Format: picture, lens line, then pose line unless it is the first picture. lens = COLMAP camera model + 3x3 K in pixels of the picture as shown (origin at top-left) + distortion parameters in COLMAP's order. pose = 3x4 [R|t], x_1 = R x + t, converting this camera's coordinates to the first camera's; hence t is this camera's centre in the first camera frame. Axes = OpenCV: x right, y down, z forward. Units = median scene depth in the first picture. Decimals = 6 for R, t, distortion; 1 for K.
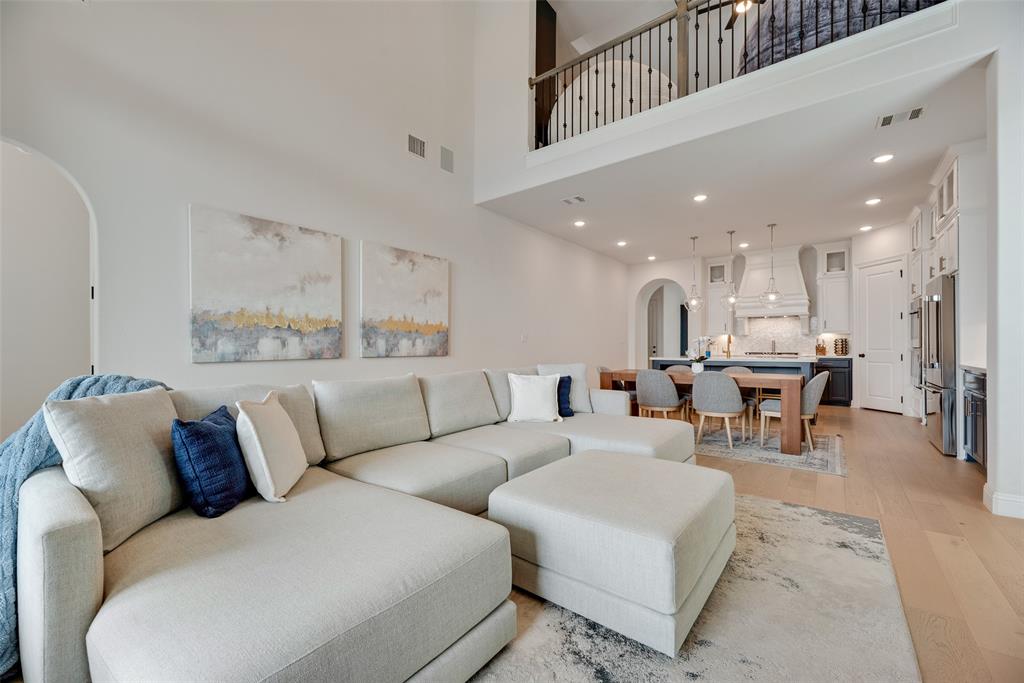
lens RADIAL K [[415.0, 0, 515.1], [0, 415.0, 343.3], [0, 0, 1]] dist [0.000808, -0.000124]
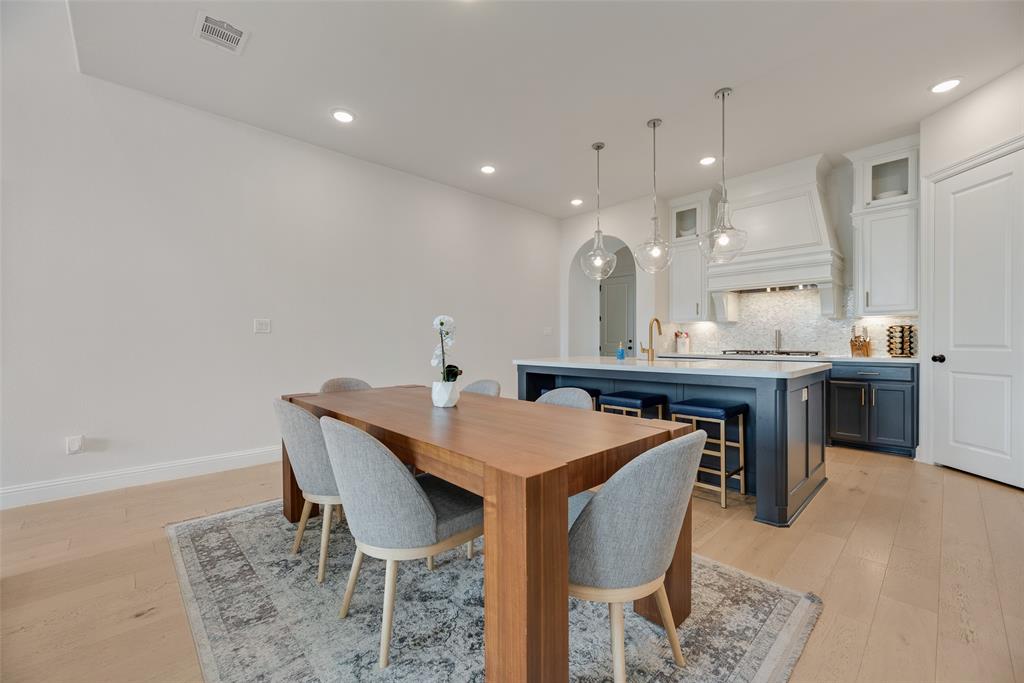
lens RADIAL K [[417.4, 0, 518.1], [0, 417.4, 341.3], [0, 0, 1]] dist [0.000768, 0.000112]
pose [[0.988043, -0.000416, -0.154176, 0.389091], [0.001709, 0.999964, 0.008256, 0.003607], [0.154167, -0.008421, 0.988009, 0.403042]]
